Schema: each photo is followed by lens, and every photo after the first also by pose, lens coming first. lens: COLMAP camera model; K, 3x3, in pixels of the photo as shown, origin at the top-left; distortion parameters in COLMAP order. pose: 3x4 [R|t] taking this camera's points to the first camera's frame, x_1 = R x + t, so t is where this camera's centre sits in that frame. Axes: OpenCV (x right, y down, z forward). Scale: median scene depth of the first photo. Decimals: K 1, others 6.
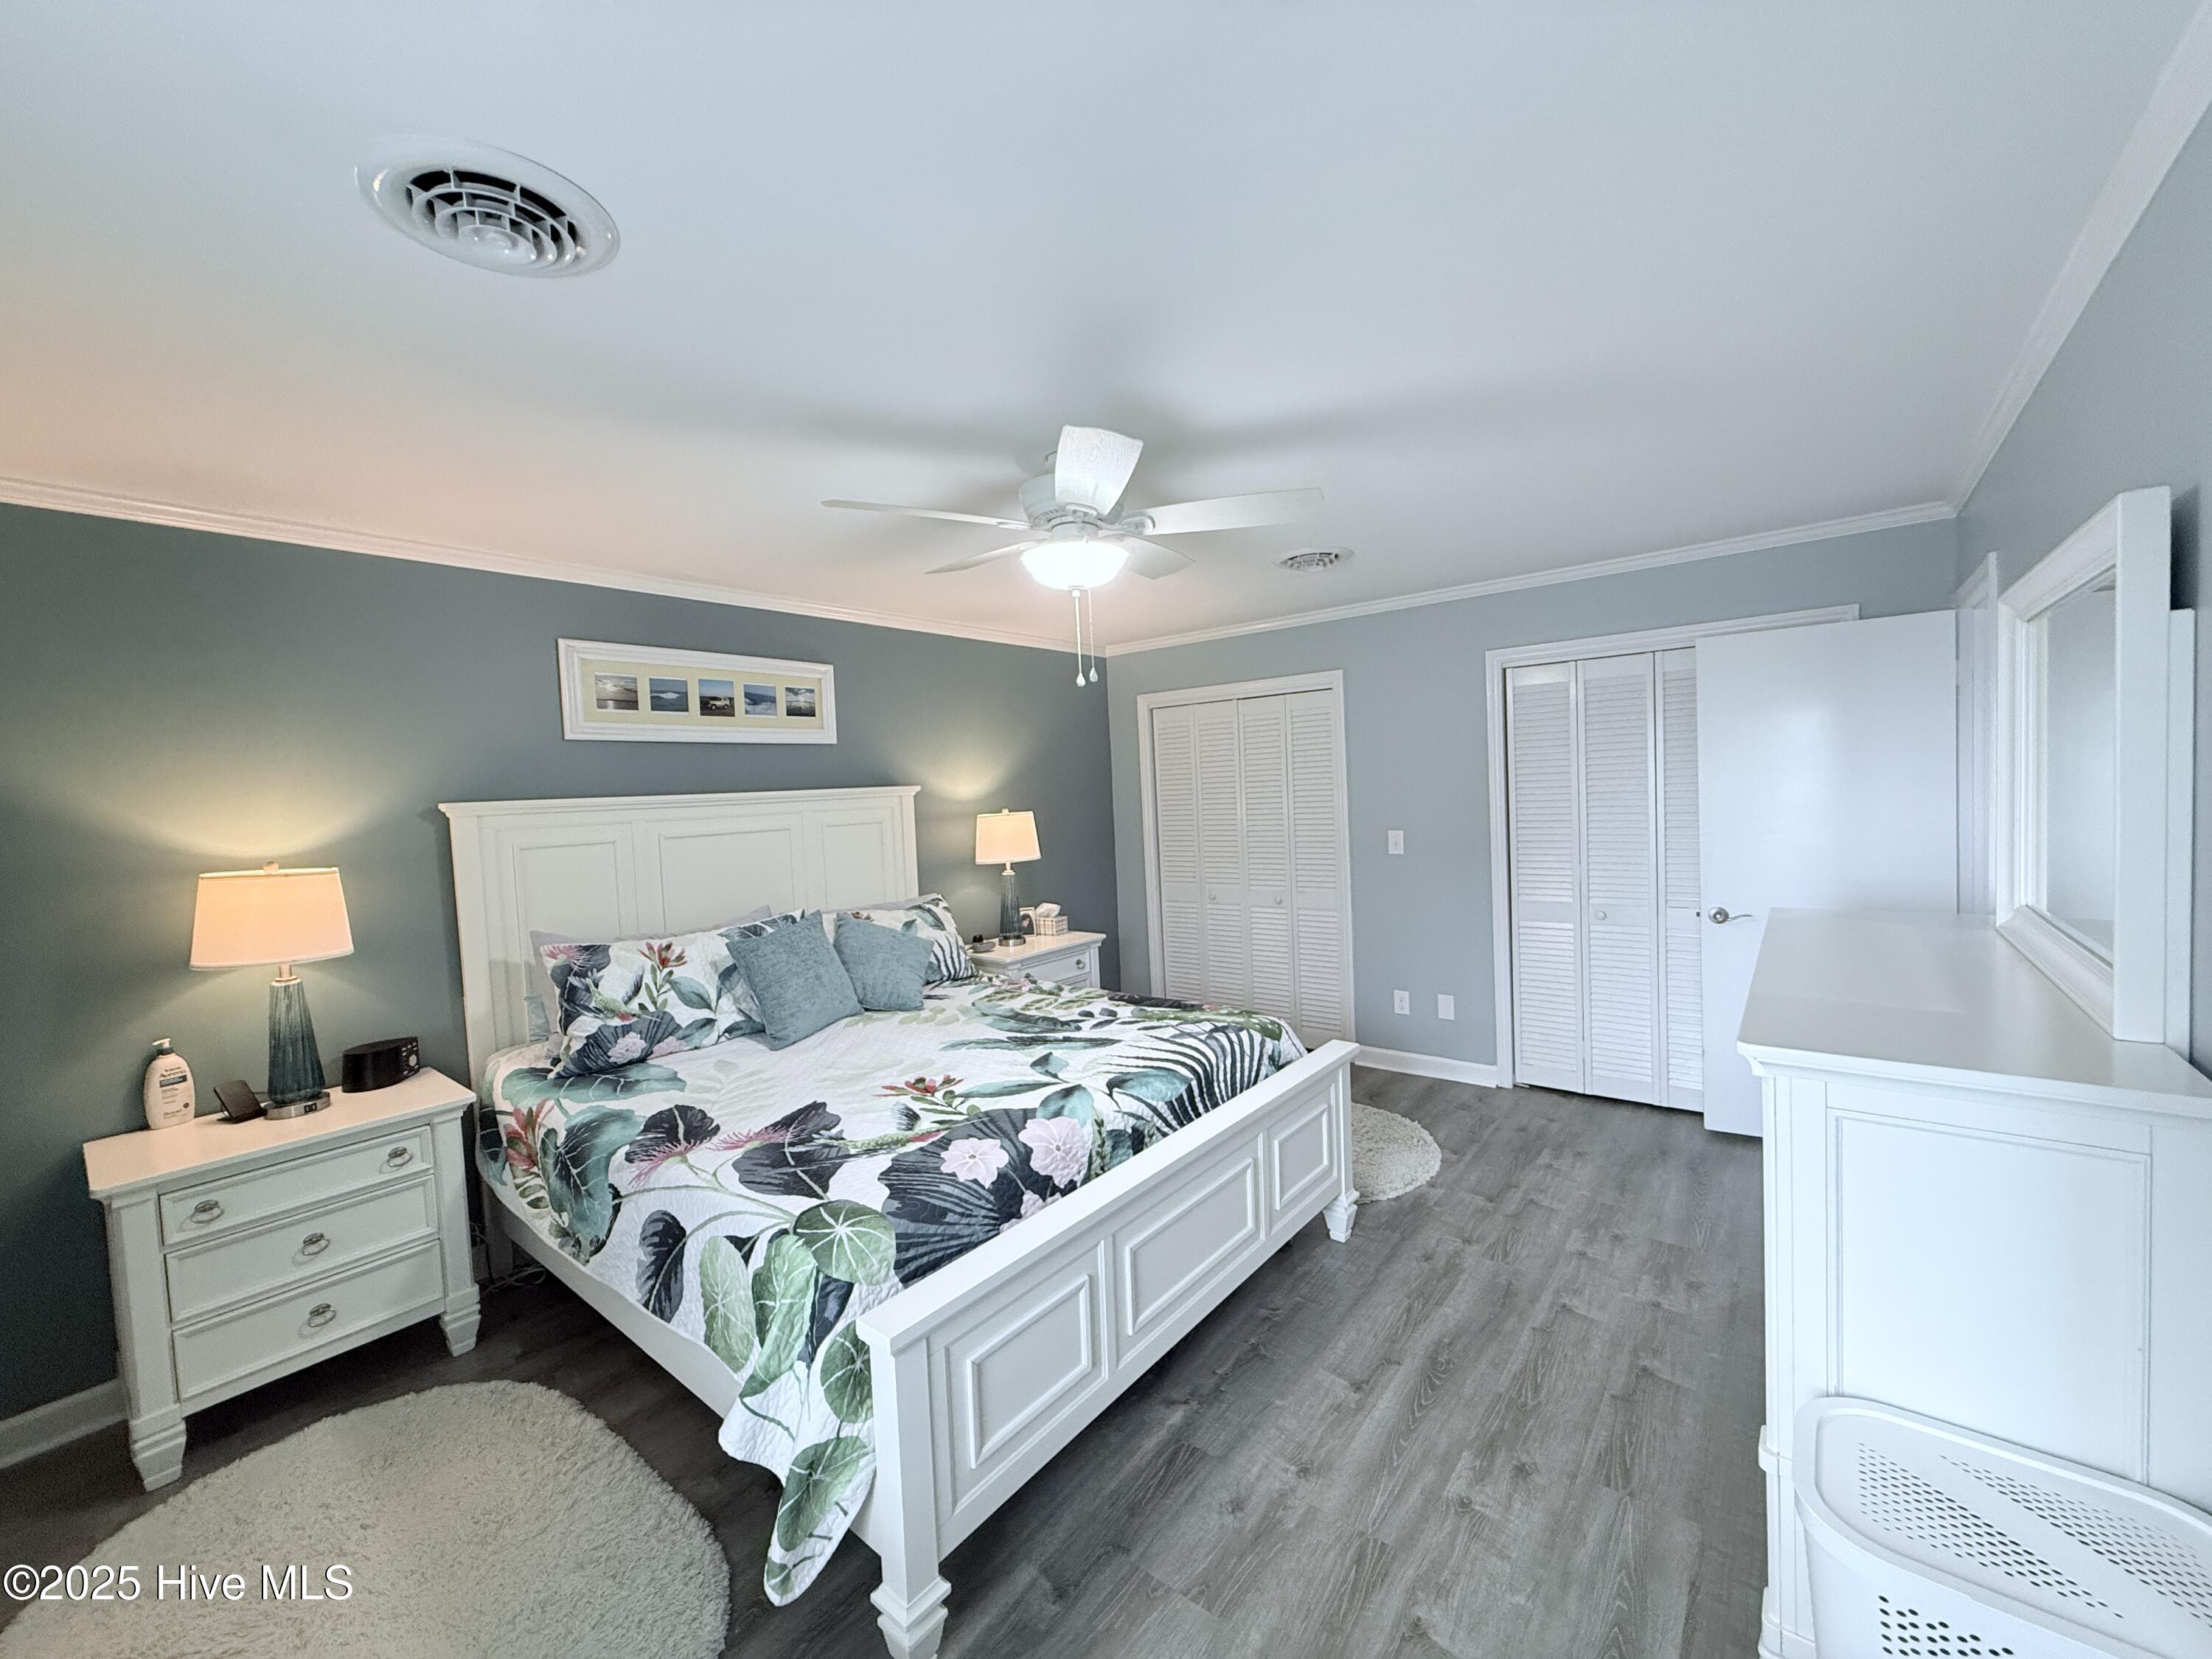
lens RADIAL K [[868.5, 0, 1106.0], [0, 868.5, 829.5], [0, 0, 1]] dist [0.003139, 0.000154]
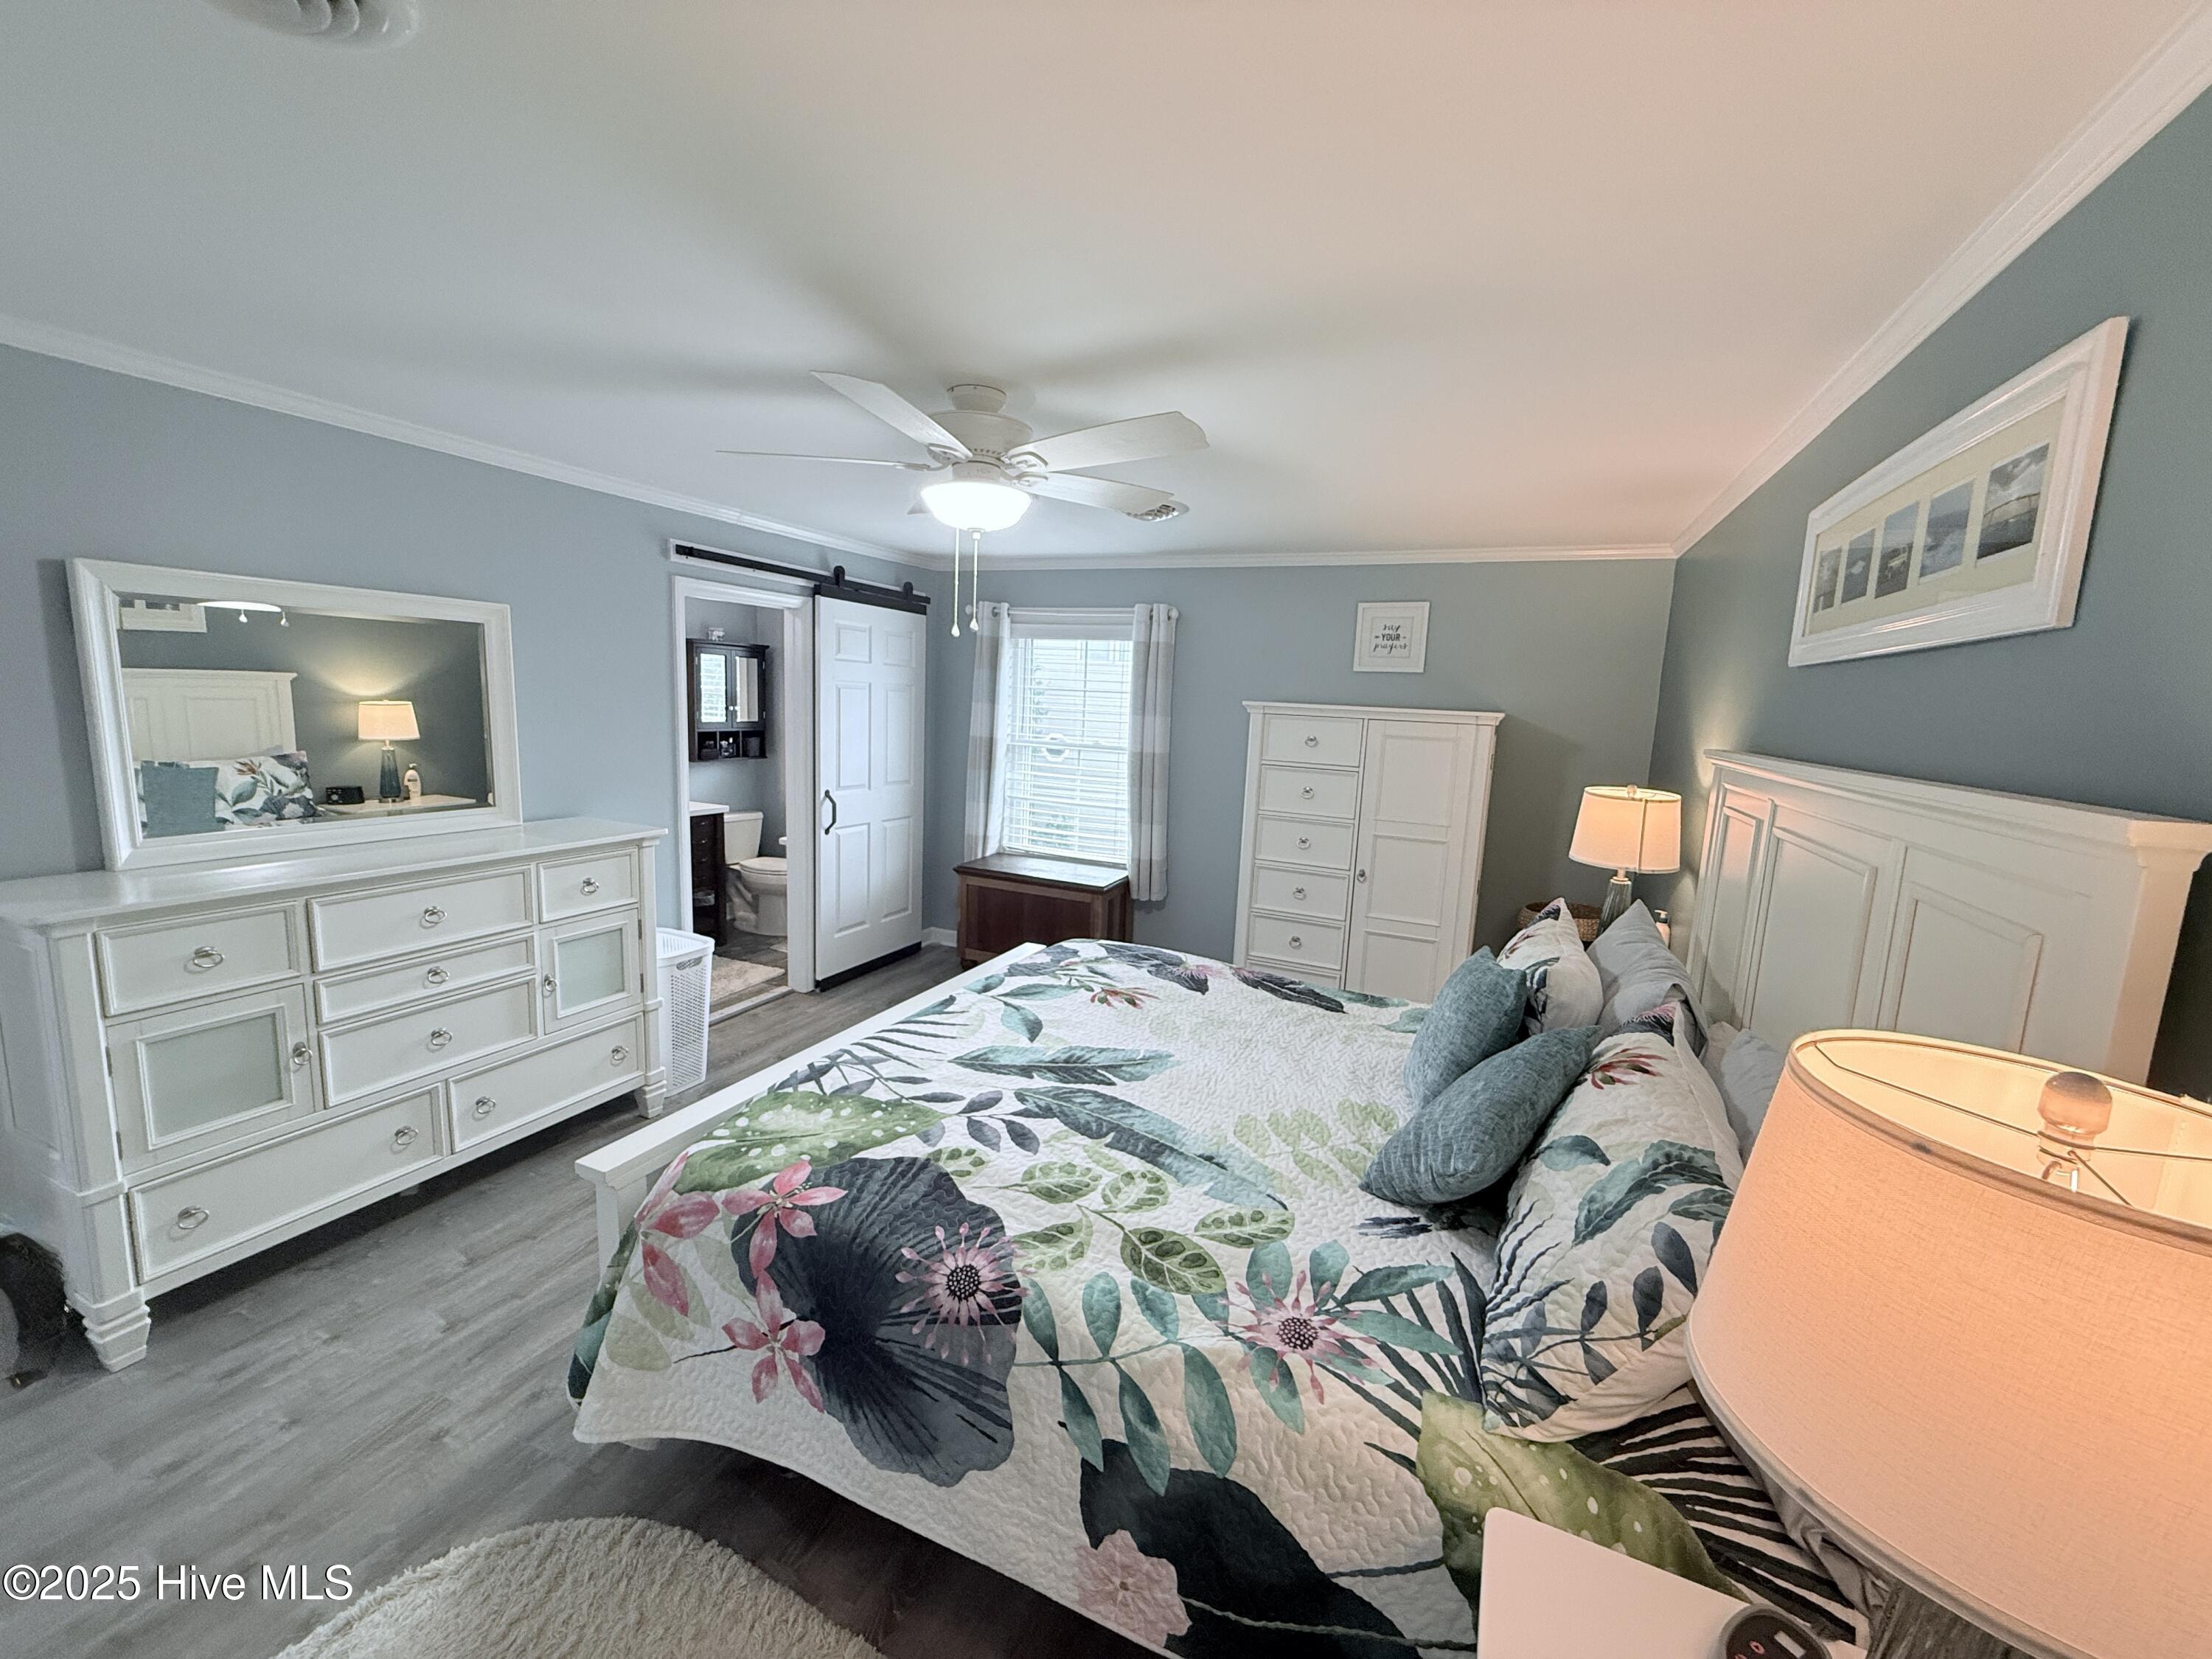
lens RADIAL K [[883.7, 0, 1107.0], [0, 883.7, 821.8], [0, 0, 1]] dist [0.000923, 0.000353]
pose [[-0.968305, 0.038267, -0.246821, 0.069013], [-0.011817, 0.980068, 0.198309, -0.129366], [0.249490, 0.194940, -0.948553, 1.723226]]
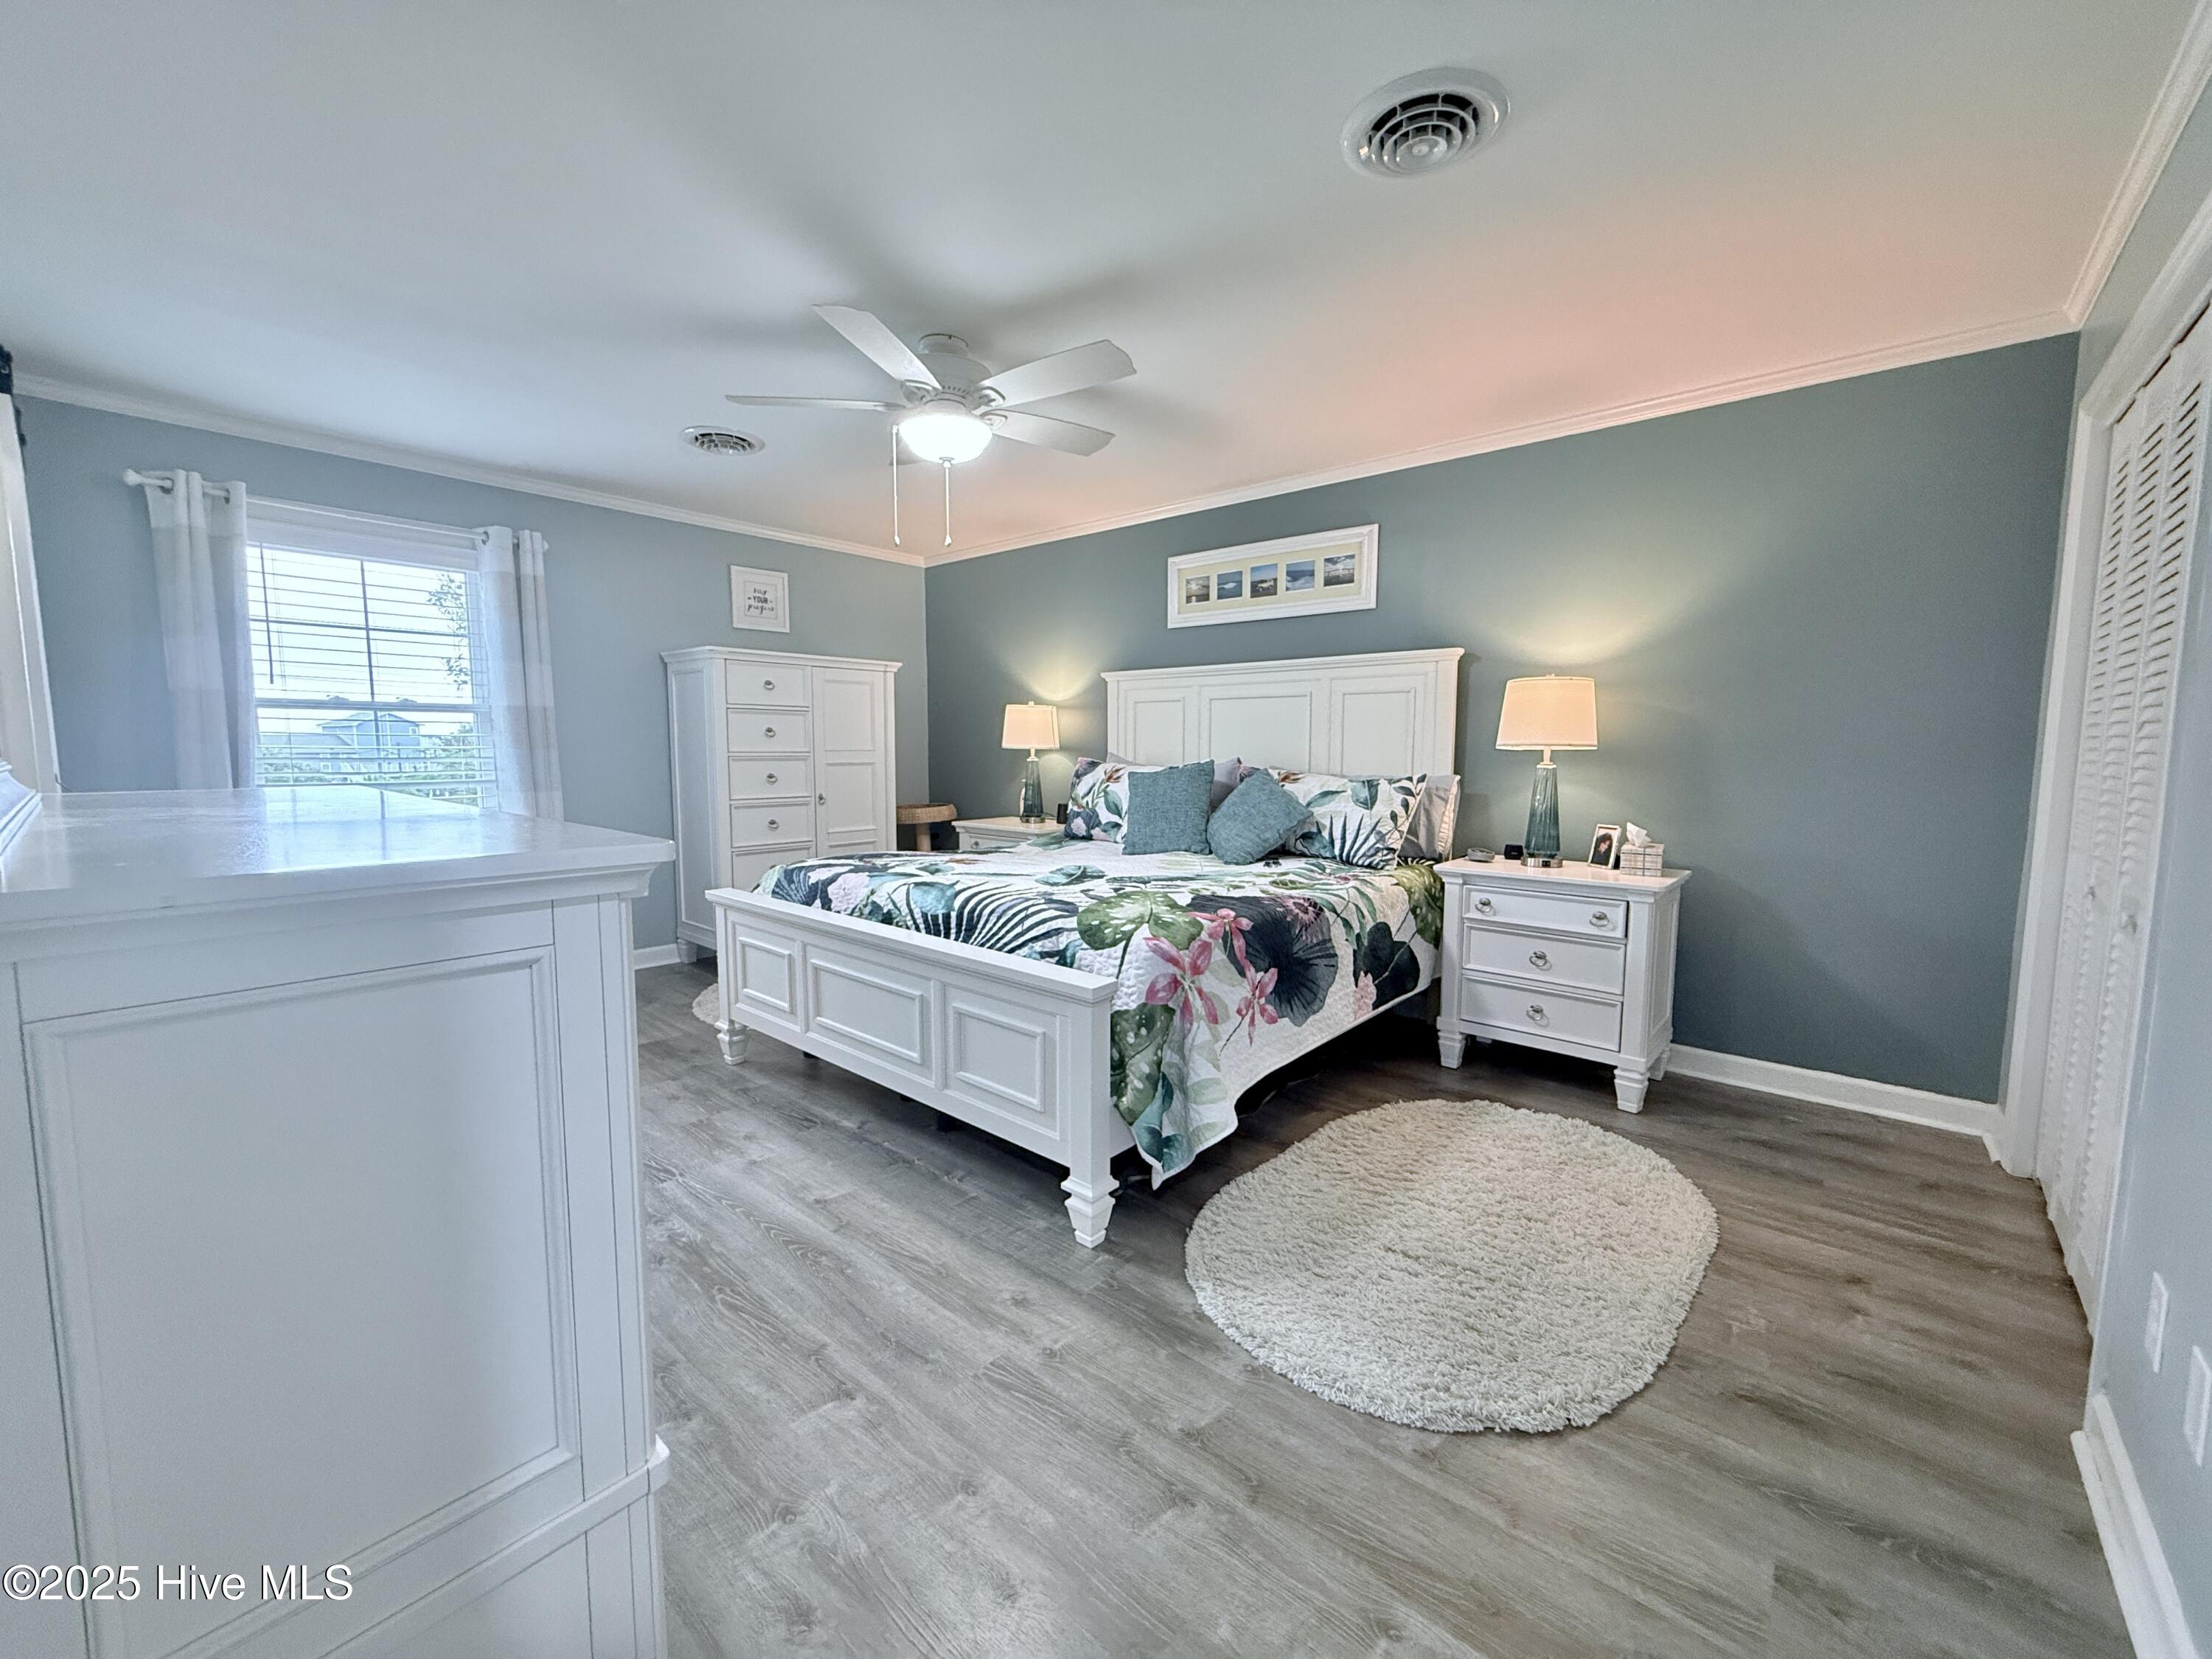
lens RADIAL K [[879.0, 0, 1100.0], [0, 879.0, 826.1], [0, 0, 1]] dist [0.000284, -0.000018]
pose [[-0.037401, 0.138193, -0.989699, 0.993739], [-0.048468, 0.988975, 0.139924, 0.026325], [0.998124, 0.053202, -0.030290, 1.062184]]
